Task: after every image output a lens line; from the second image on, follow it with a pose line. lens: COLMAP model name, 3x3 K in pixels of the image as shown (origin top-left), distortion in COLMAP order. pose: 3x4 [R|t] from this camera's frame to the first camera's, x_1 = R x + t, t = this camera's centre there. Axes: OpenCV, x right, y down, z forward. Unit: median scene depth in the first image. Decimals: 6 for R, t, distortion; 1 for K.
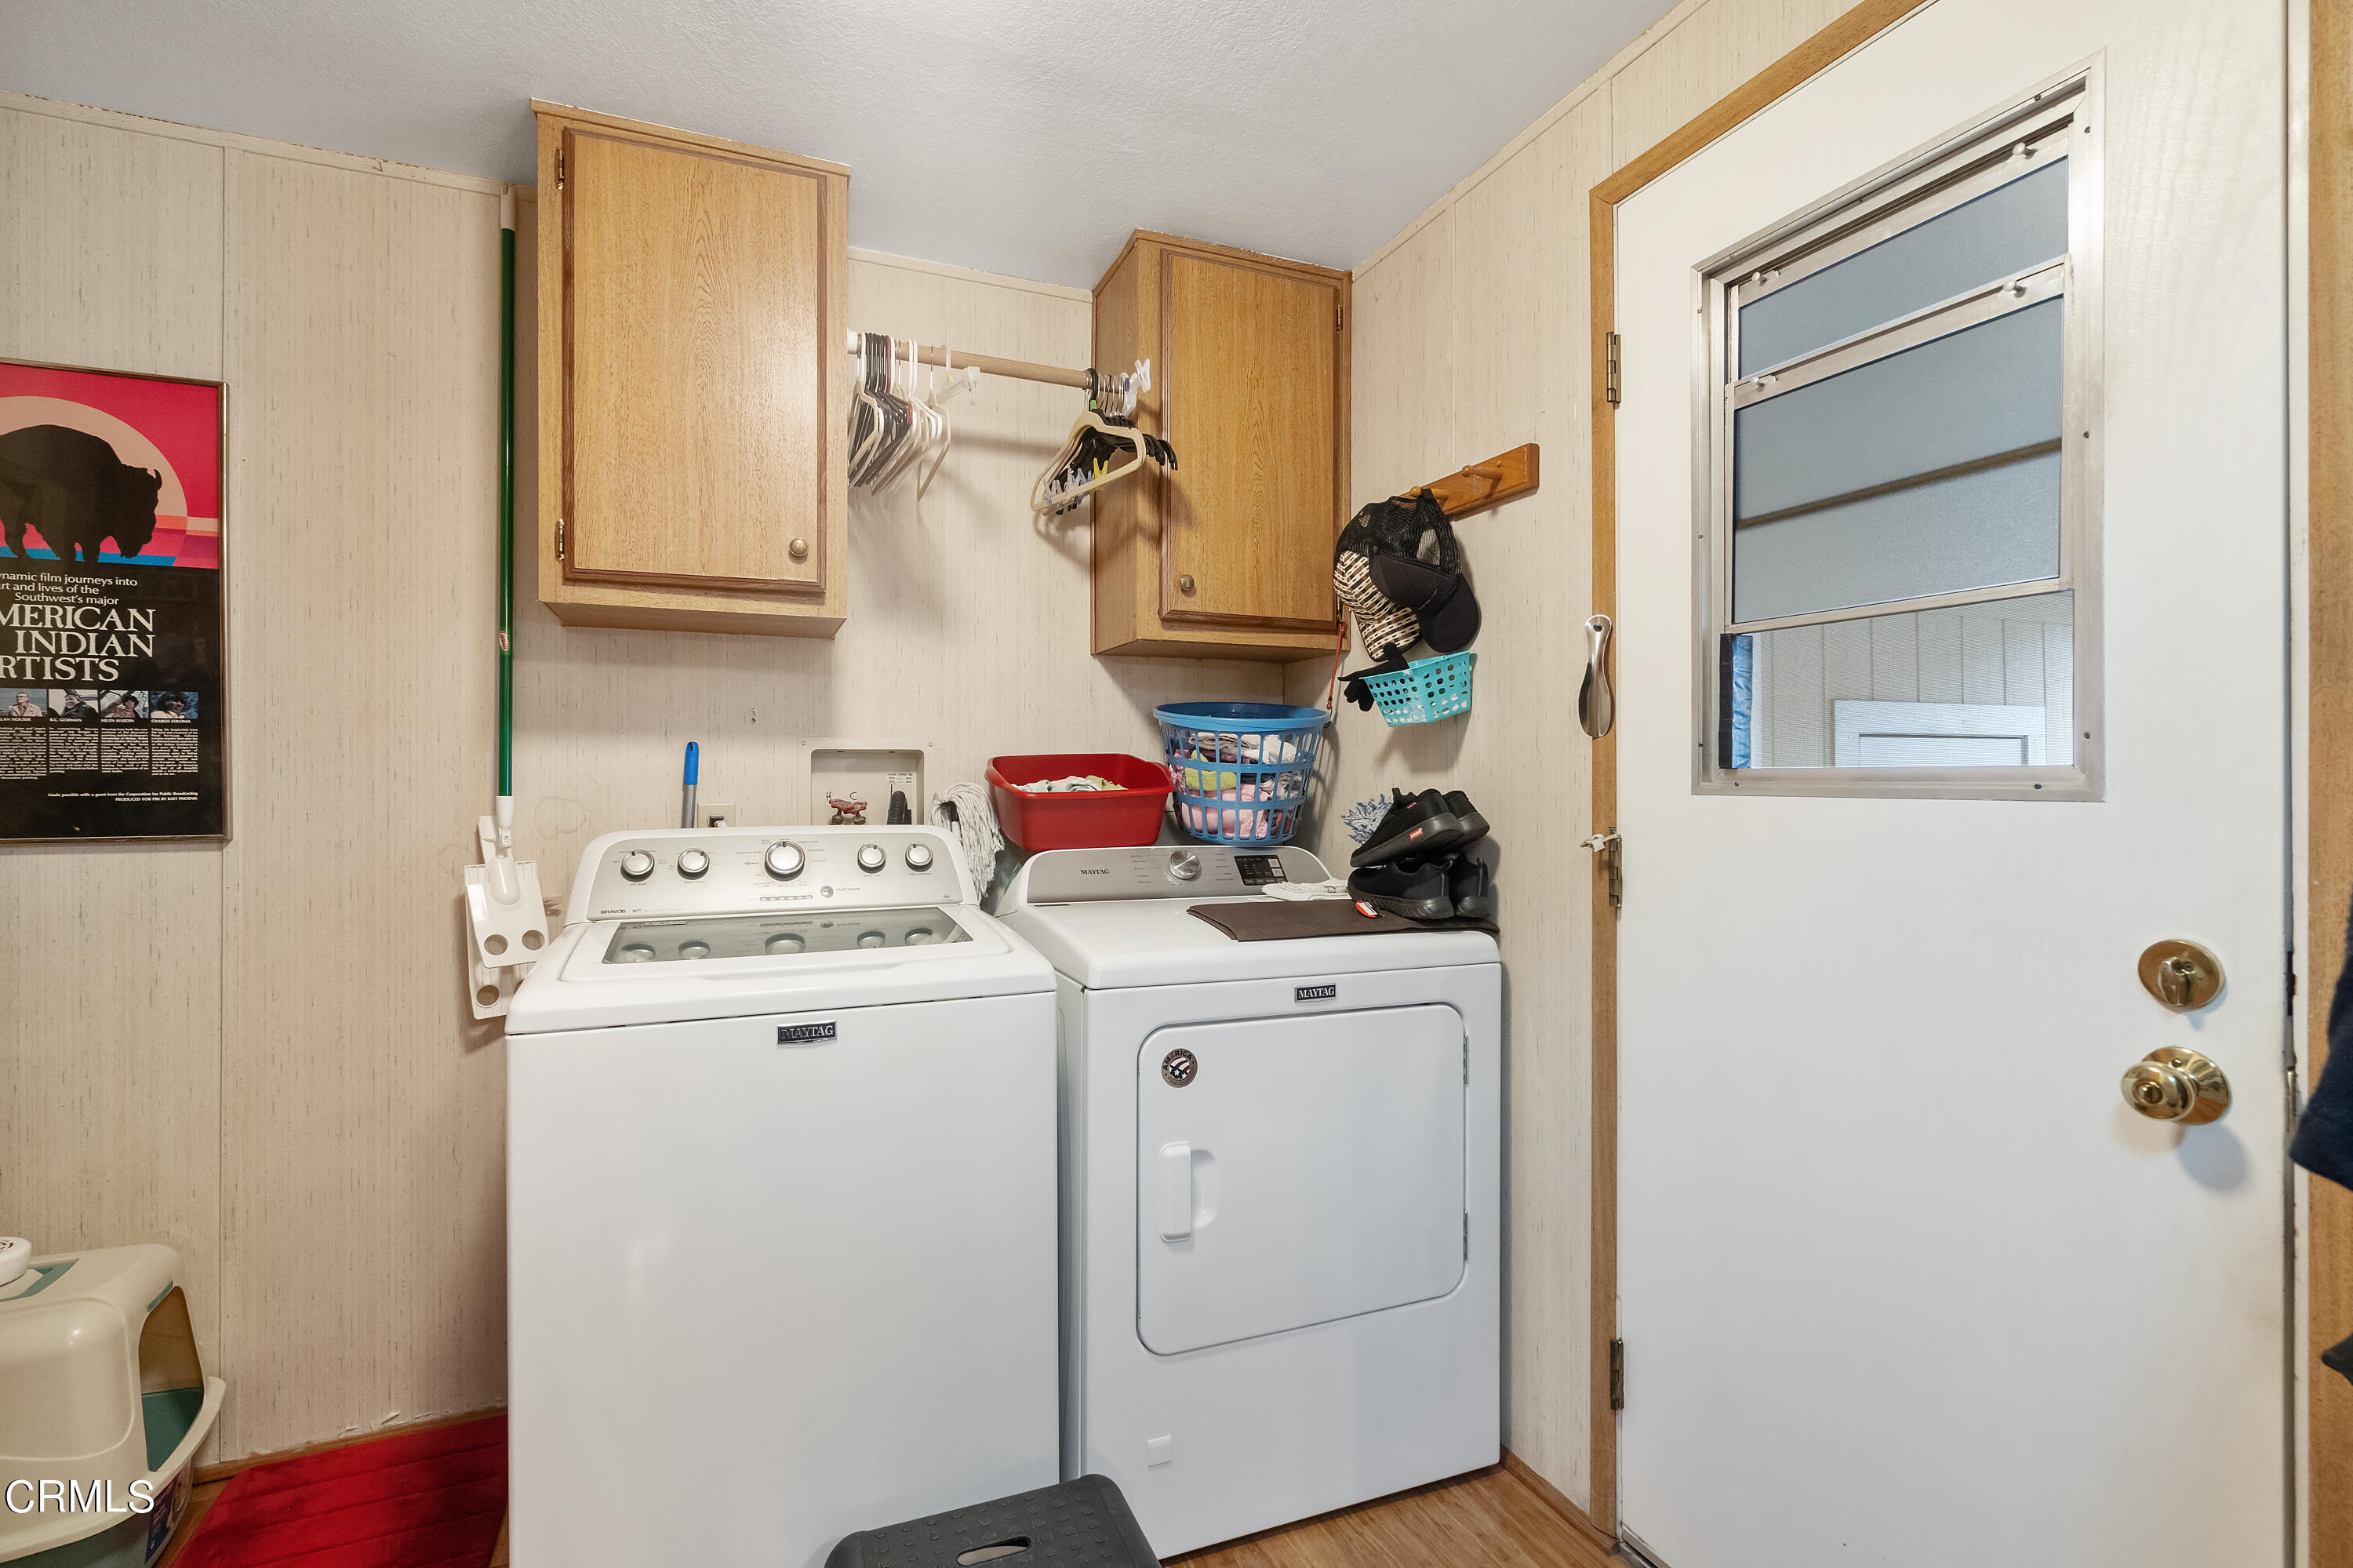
lens RADIAL K [[1069.0, 0, 1173.6], [0, 1069.0, 786.2], [0, 0, 1]] dist [-0.009265, 0.003717]
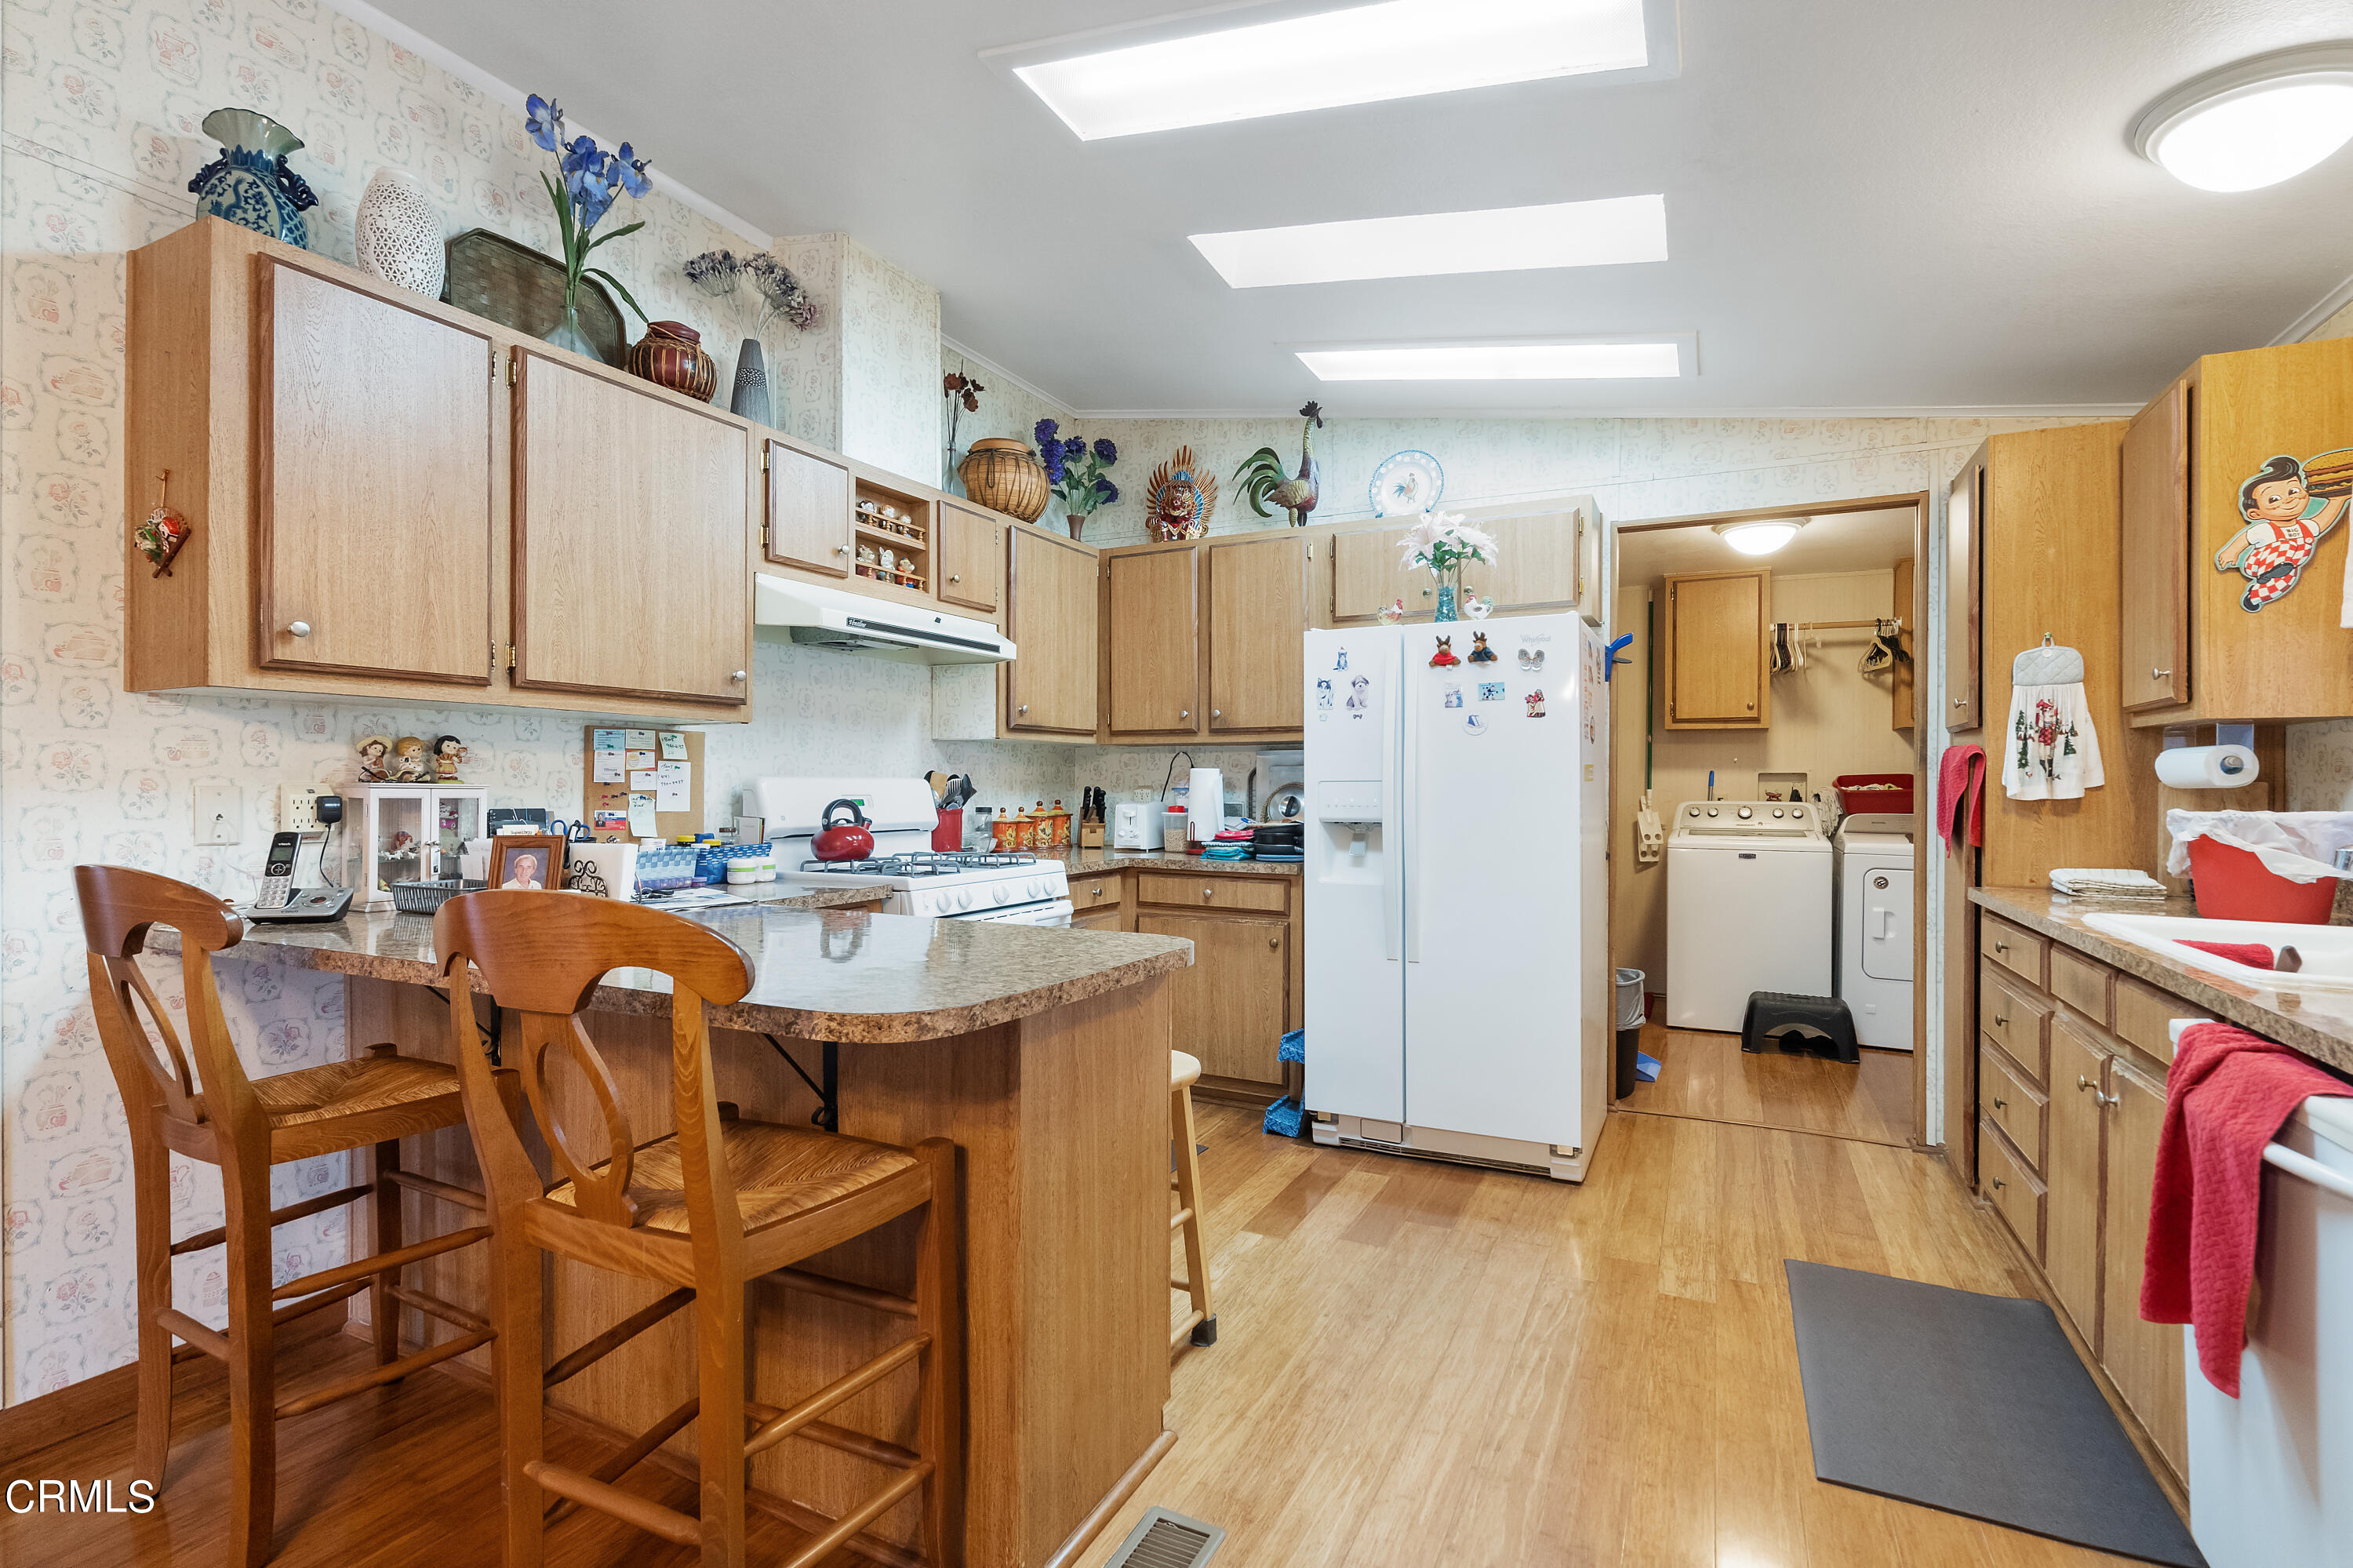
lens RADIAL K [[1069.0, 0, 1186.1], [0, 1069.0, 787.1], [0, 0, 1]] dist [-0.009265, 0.003717]
pose [[0.651599, 0.008407, -0.758517, 0.806600], [-0.004796, 0.999964, 0.006963, -0.012345], [0.758549, -0.000899, 0.651616, -1.951445]]
